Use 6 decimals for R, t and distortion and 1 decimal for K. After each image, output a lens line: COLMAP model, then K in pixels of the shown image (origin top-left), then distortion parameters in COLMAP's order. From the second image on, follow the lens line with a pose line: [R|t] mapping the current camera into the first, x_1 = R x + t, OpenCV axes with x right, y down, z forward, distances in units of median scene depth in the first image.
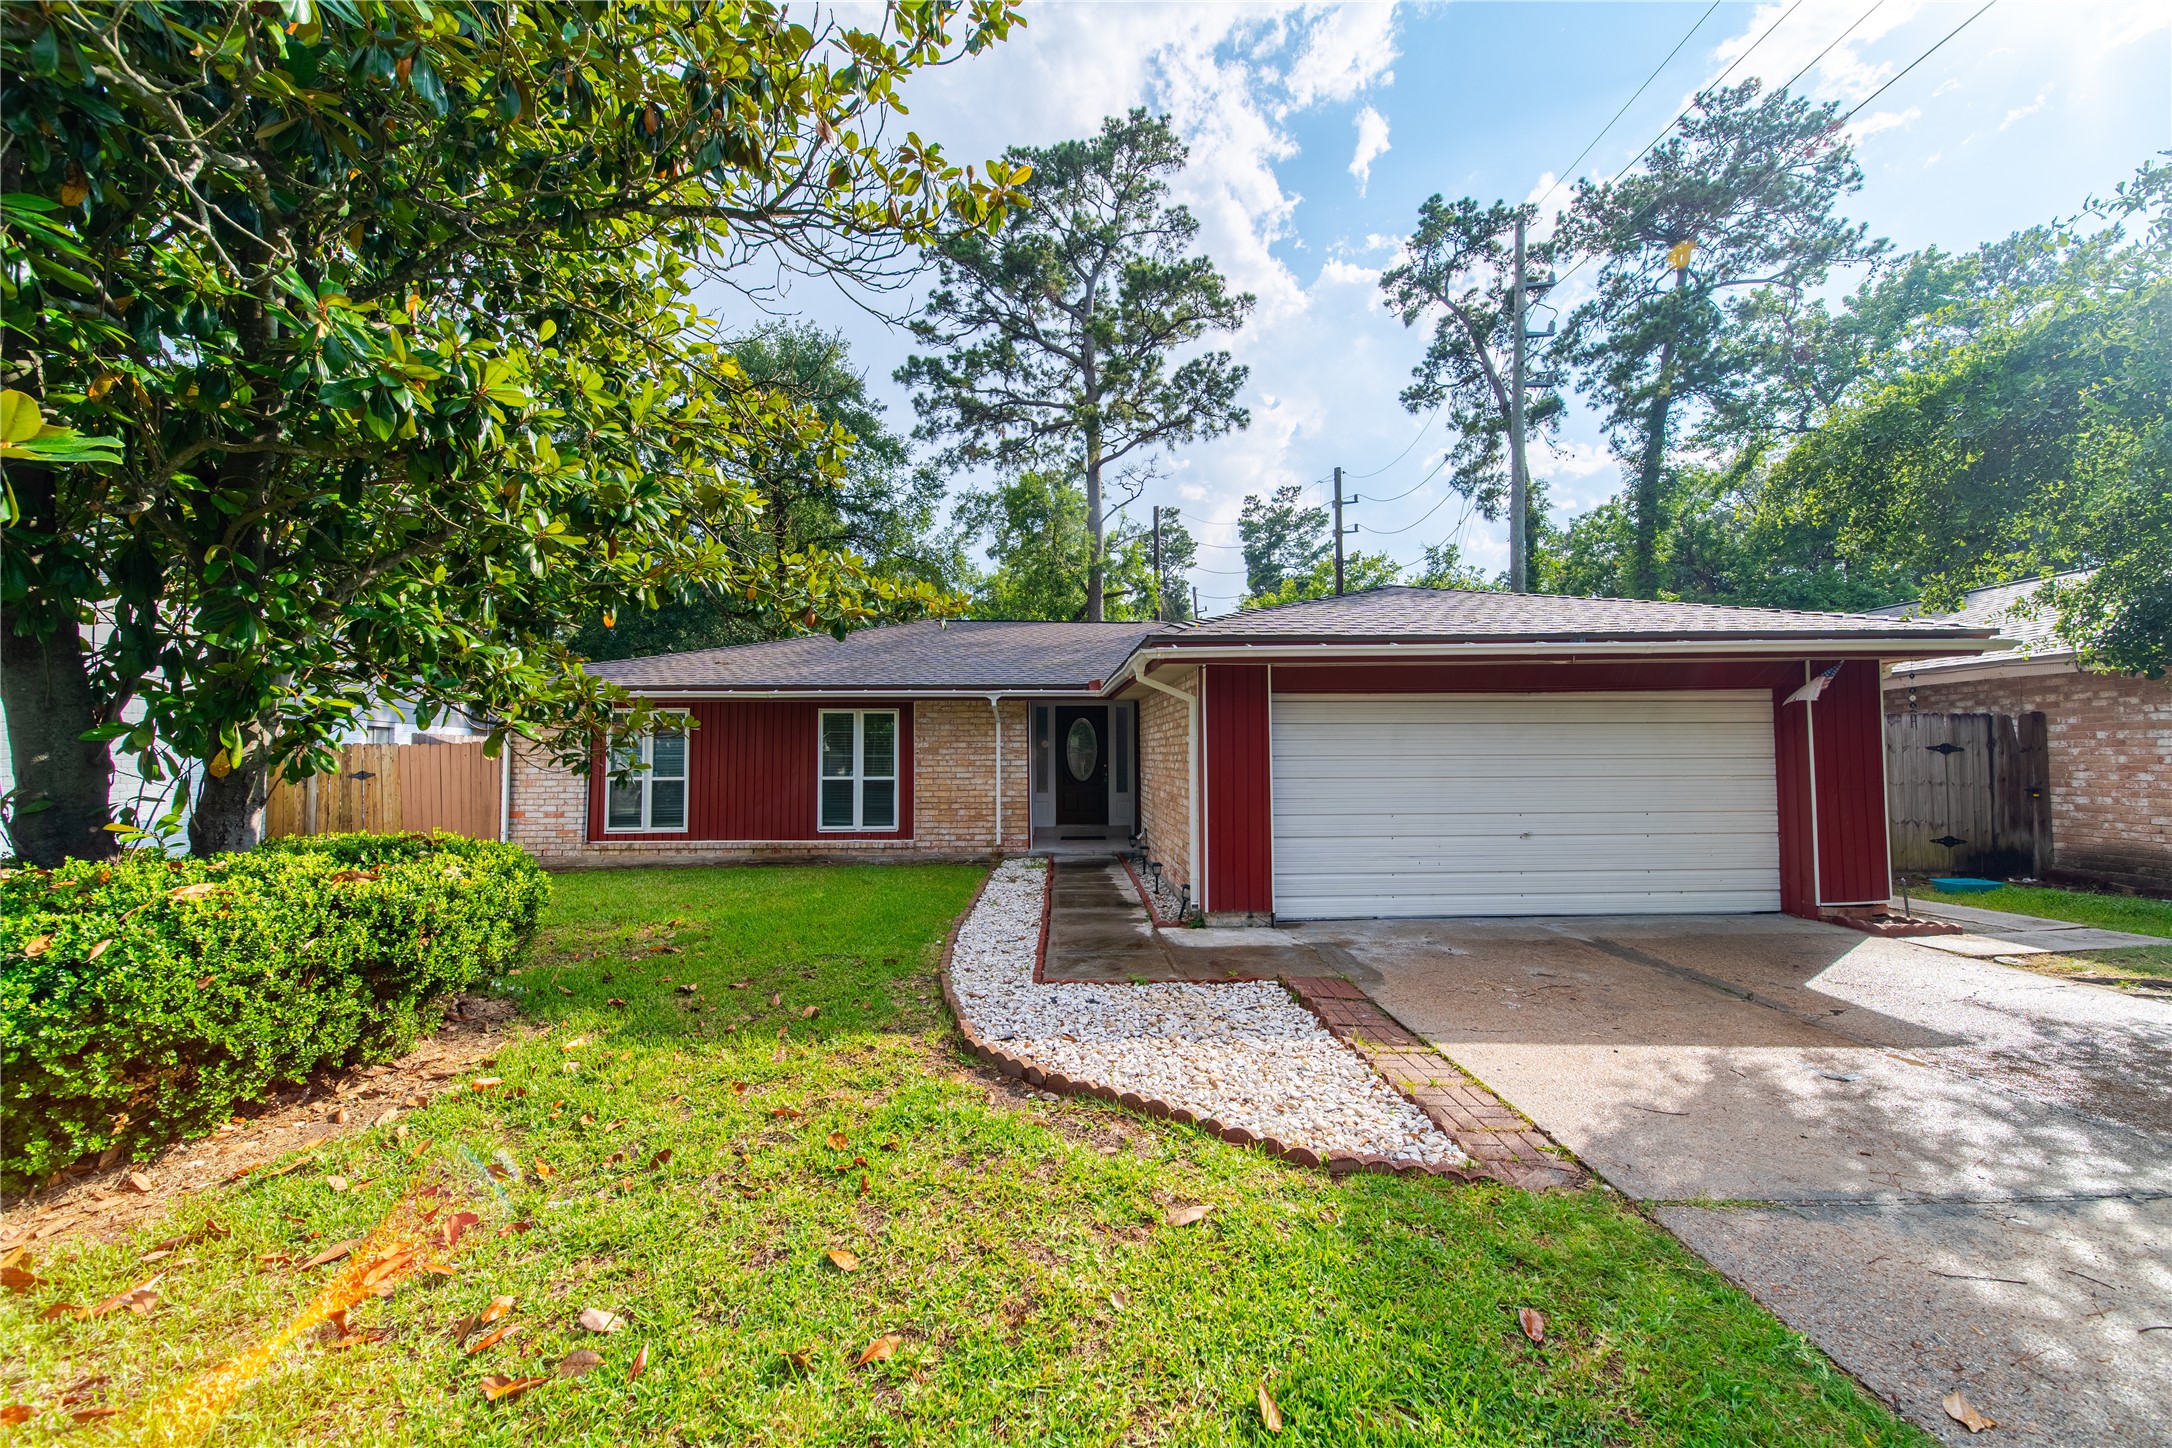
lens RADIAL K [[773.8, 0, 1086.0], [0, 773.8, 727.4], [0, 0, 1]] dist [0.003535, -0.003633]
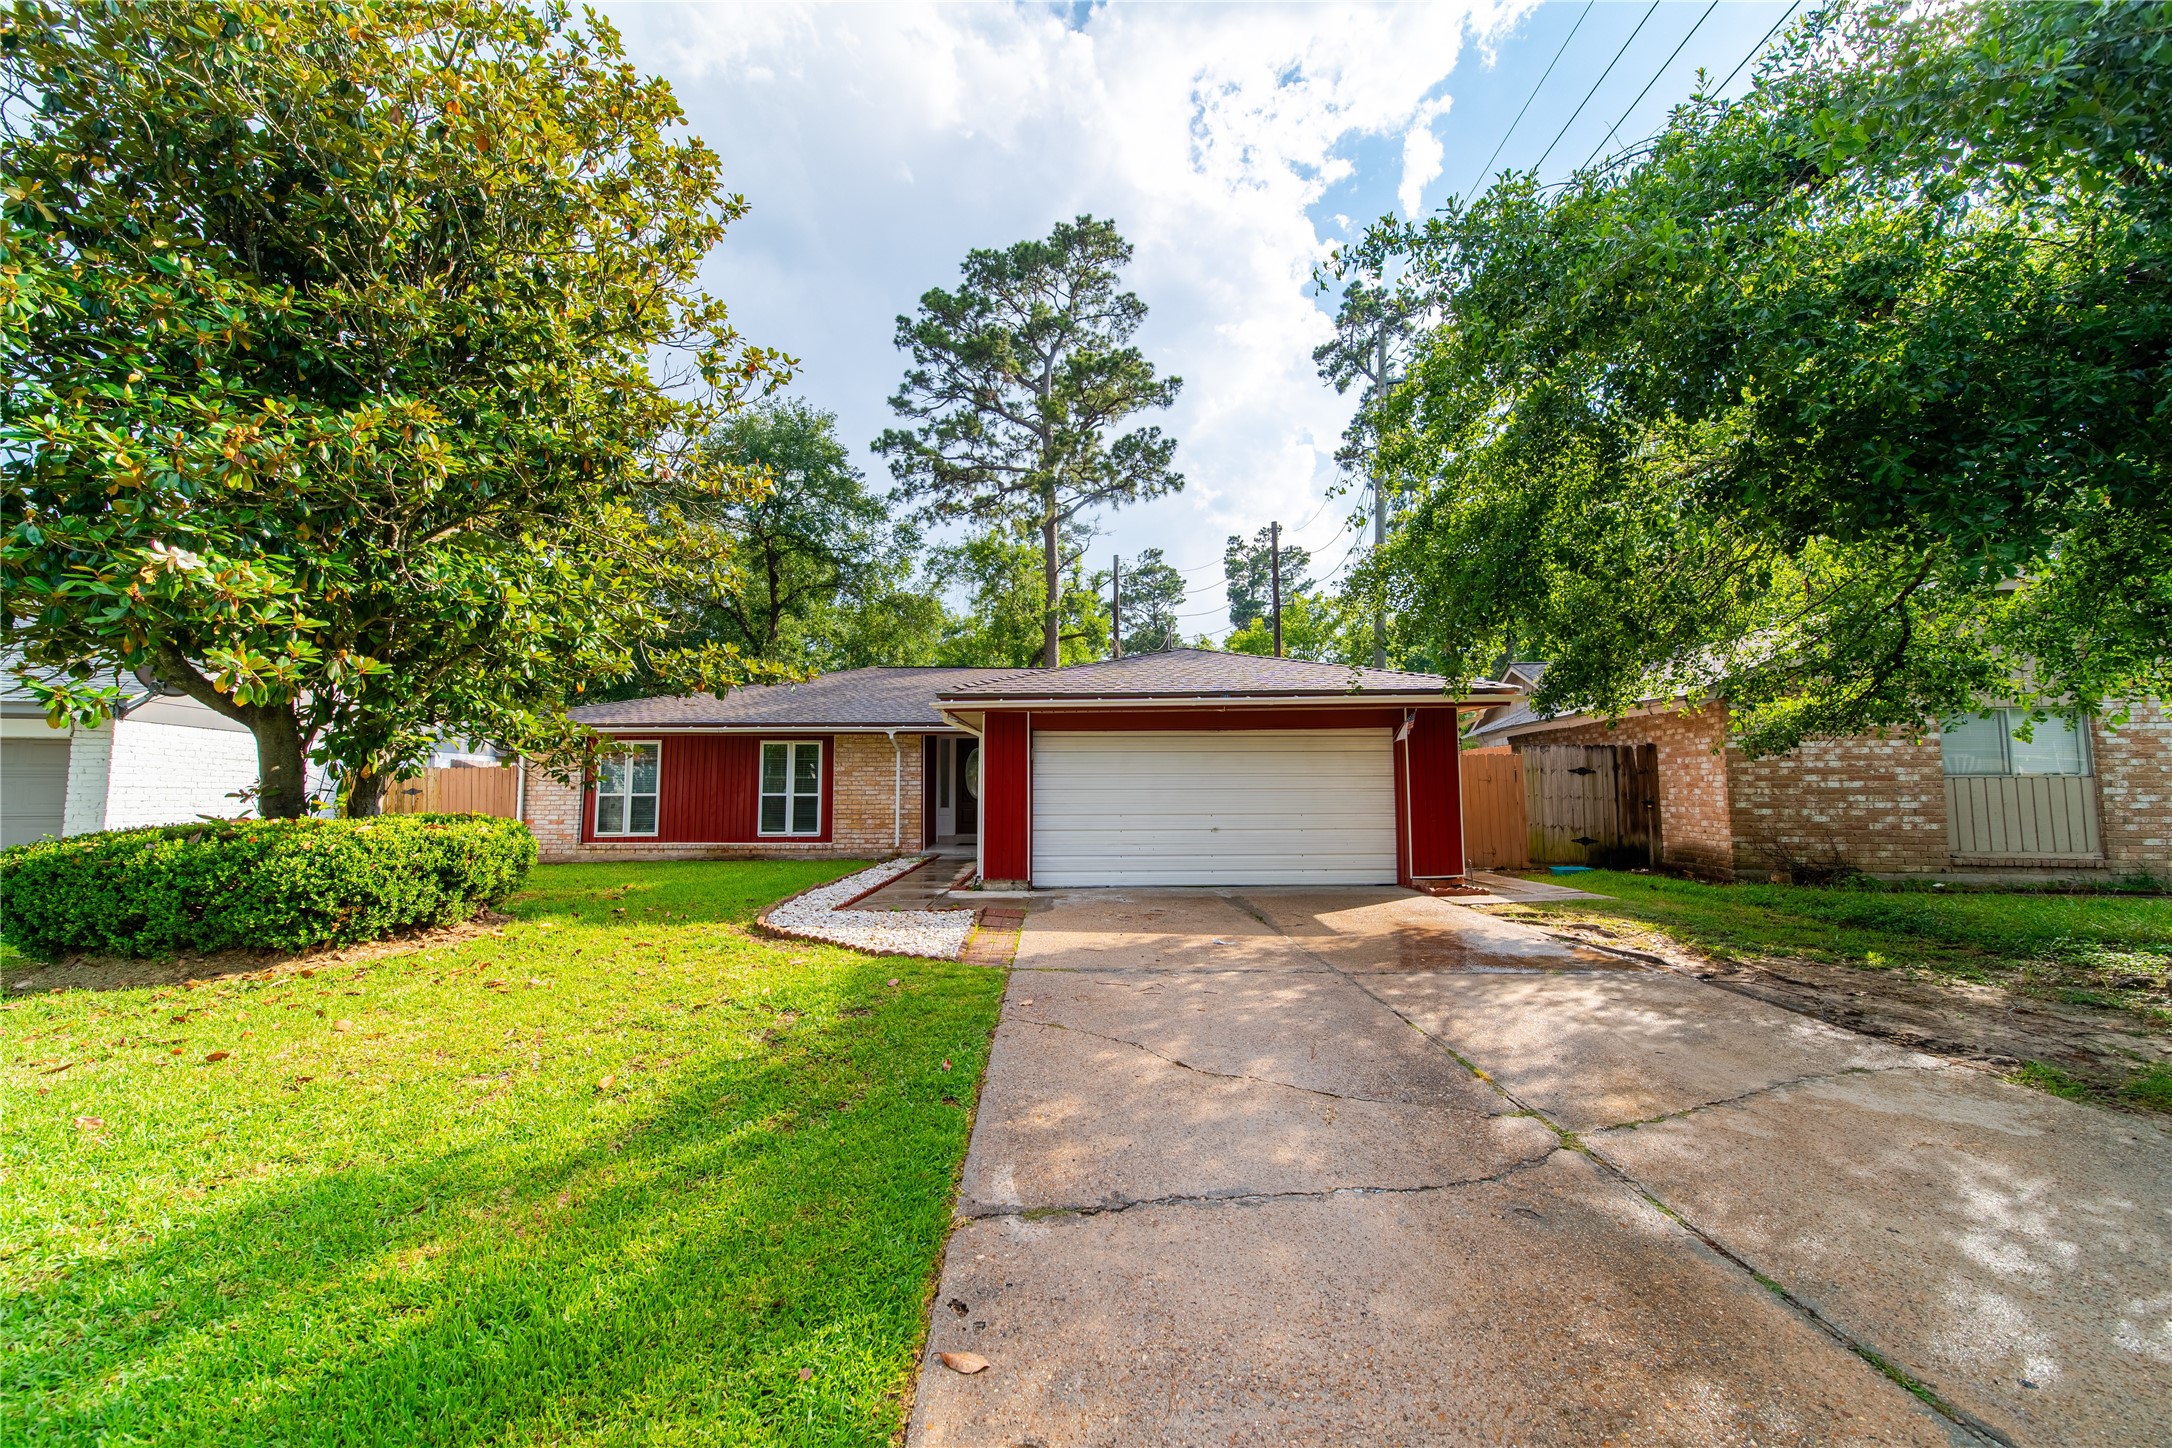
lens RADIAL K [[773.8, 0, 1085.4], [0, 773.8, 729.0], [0, 0, 1]] dist [0.003535, -0.003633]
pose [[0.999784, -0.000210, -0.020759, 0.094556], [-0.000558, 0.999315, -0.036995, 0.001619], [0.020753, 0.036999, 0.999100, -0.118736]]
